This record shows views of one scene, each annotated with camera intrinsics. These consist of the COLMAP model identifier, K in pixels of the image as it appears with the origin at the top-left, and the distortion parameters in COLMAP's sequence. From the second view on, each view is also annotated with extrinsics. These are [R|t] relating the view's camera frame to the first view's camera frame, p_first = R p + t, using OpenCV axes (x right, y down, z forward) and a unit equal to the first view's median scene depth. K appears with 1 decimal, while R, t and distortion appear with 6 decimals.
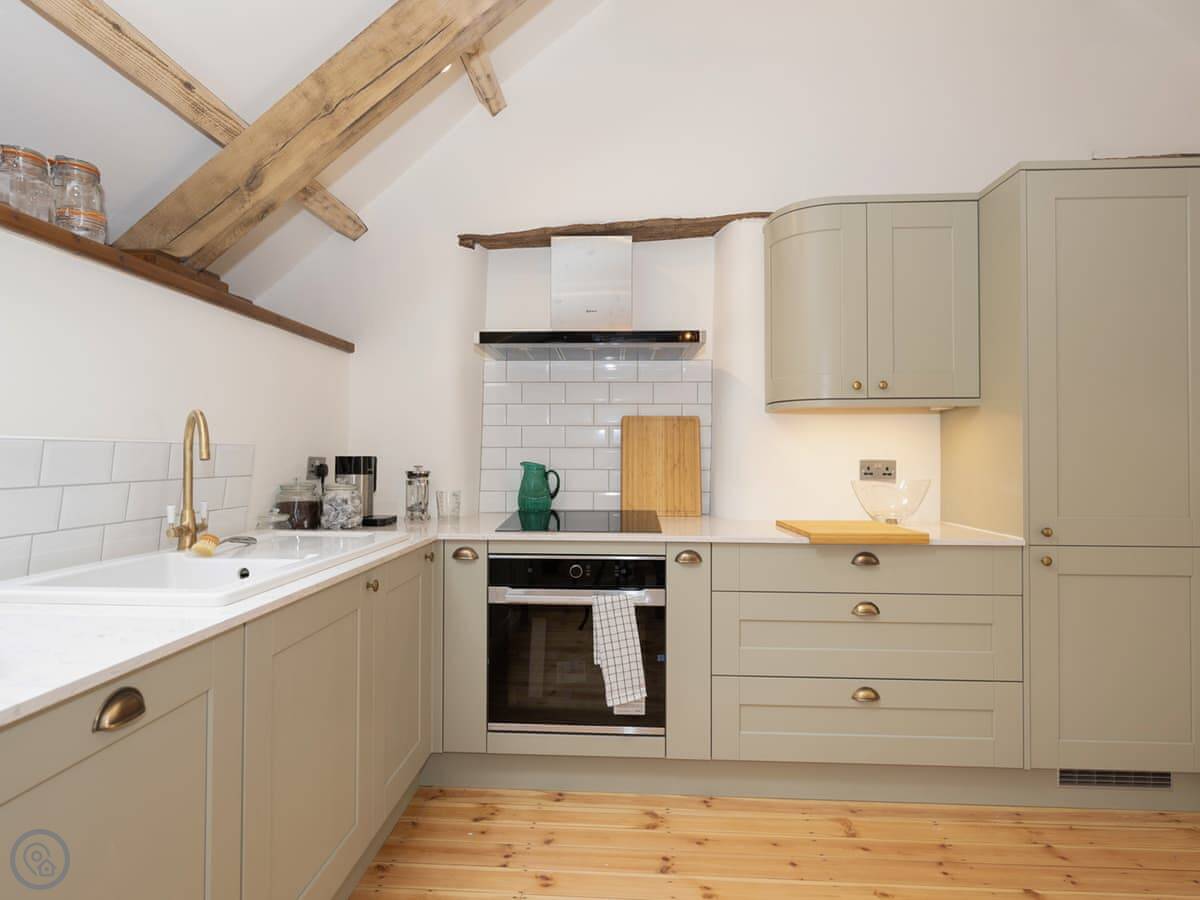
lens RADIAL K [[817.1, 0, 599.9], [0, 817.1, 439.3], [0, 0, 1]] dist [0.006808, 0.004435]
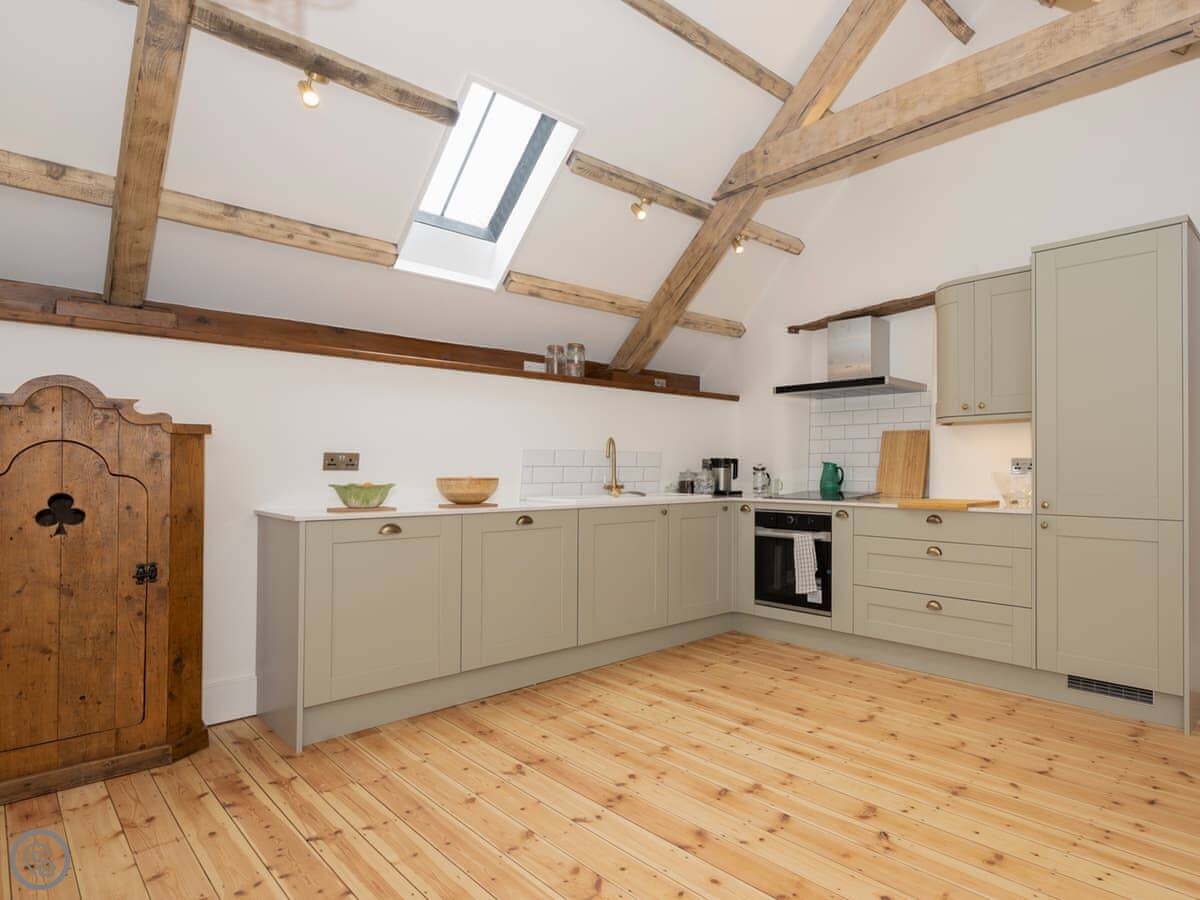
lens RADIAL K [[892.8, 0, 600.0], [0, 892.8, 450.0], [0, 0, 1]] dist [-0.001673, -0.000276]
pose [[0.642287, -0.017461, -0.766265, 1.217422], [0.008525, 0.999841, -0.015637, 0.034848], [0.766417, 0.003511, 0.642334, -0.587527]]
